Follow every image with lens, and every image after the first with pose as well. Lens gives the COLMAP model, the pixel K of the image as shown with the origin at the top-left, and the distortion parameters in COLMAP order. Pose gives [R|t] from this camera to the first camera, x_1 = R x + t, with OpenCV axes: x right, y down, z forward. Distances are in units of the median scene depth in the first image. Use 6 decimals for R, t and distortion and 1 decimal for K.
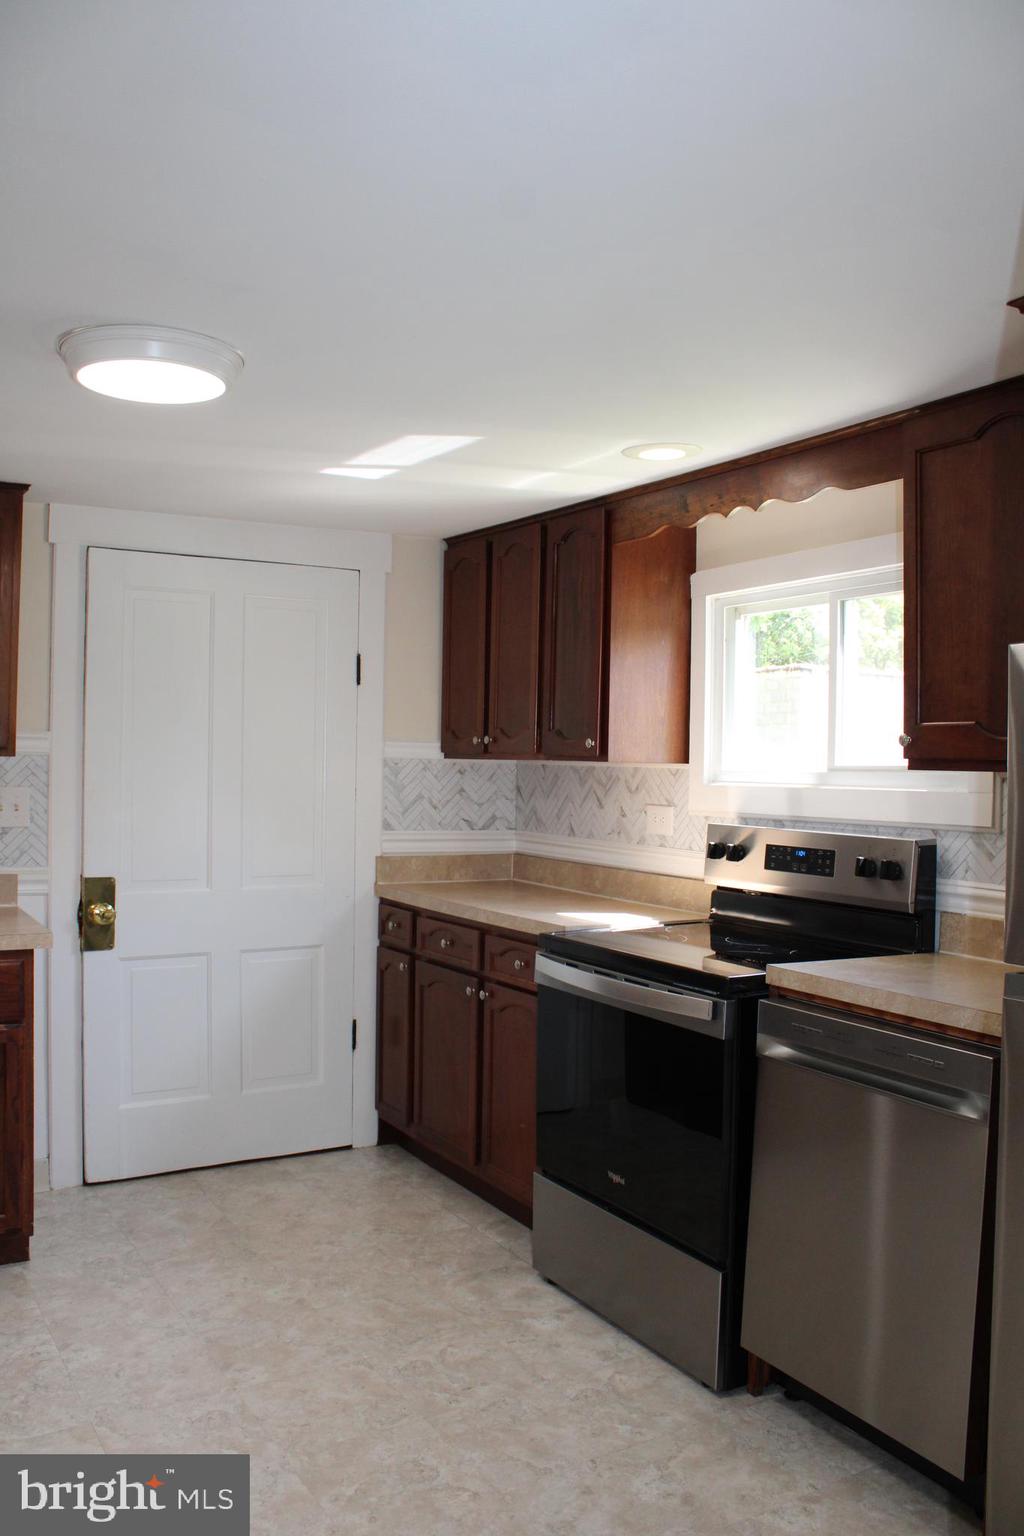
lens RADIAL K [[1279.2, 0, 516.6], [0, 1279.2, 776.2], [0, 0, 1]] dist [-0.161984, 0.140953]
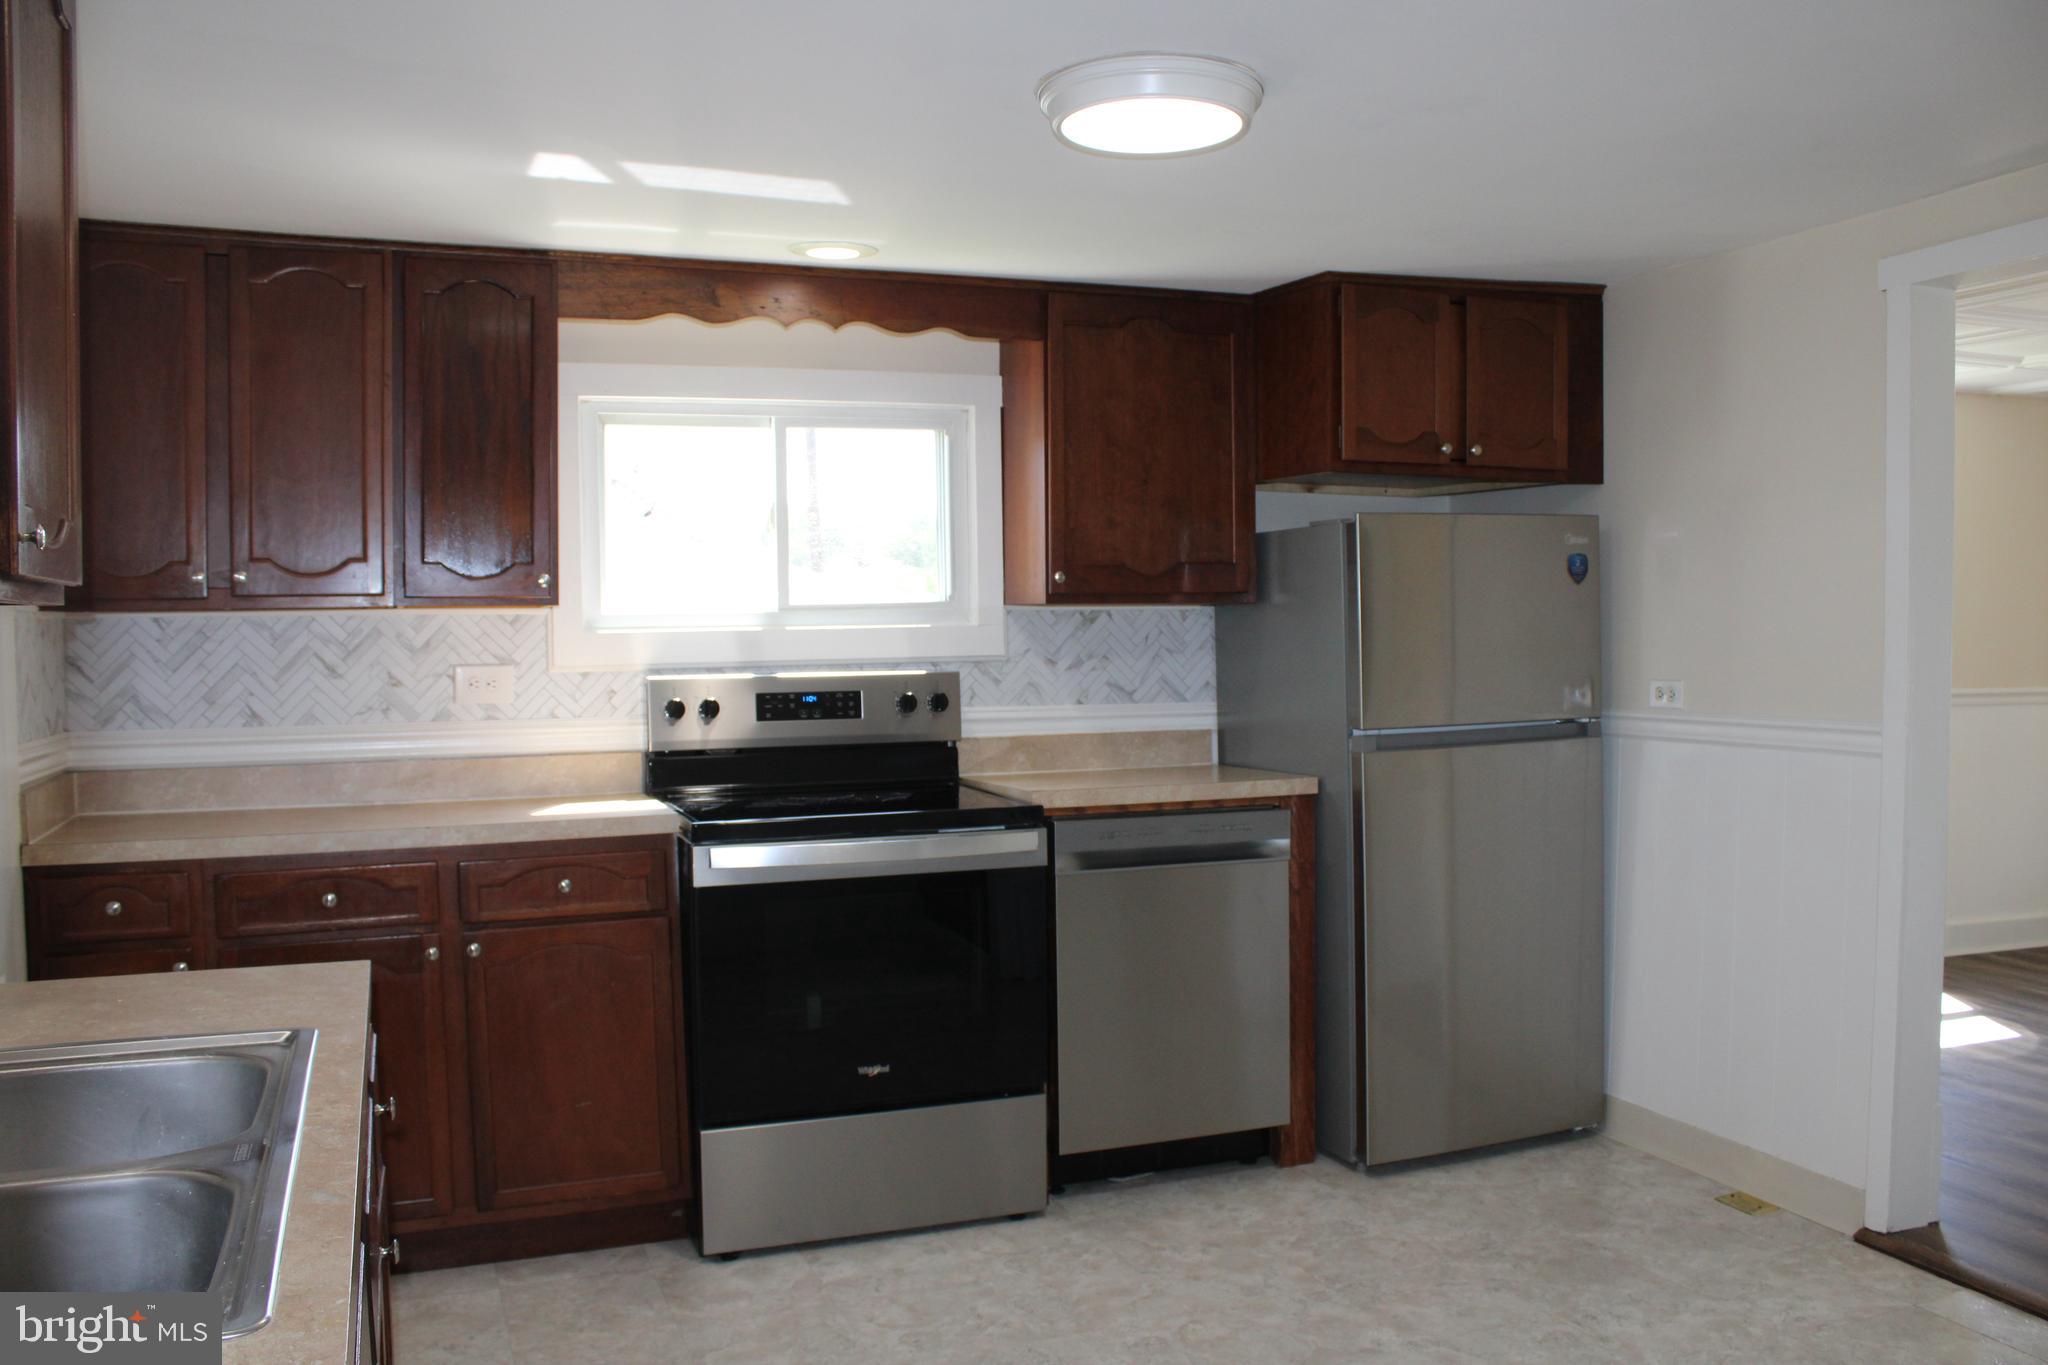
lens RADIAL K [[1705.6, 0, 1036.0], [0, 1705.6, 679.1], [0, 0, 1]] dist [-0.161984, 0.140953]
pose [[0.151493, -0.052545, 0.987061, -0.965358], [0.026690, 0.998439, 0.049054, -0.009988], [-0.988098, 0.018913, 0.152659, 0.635649]]
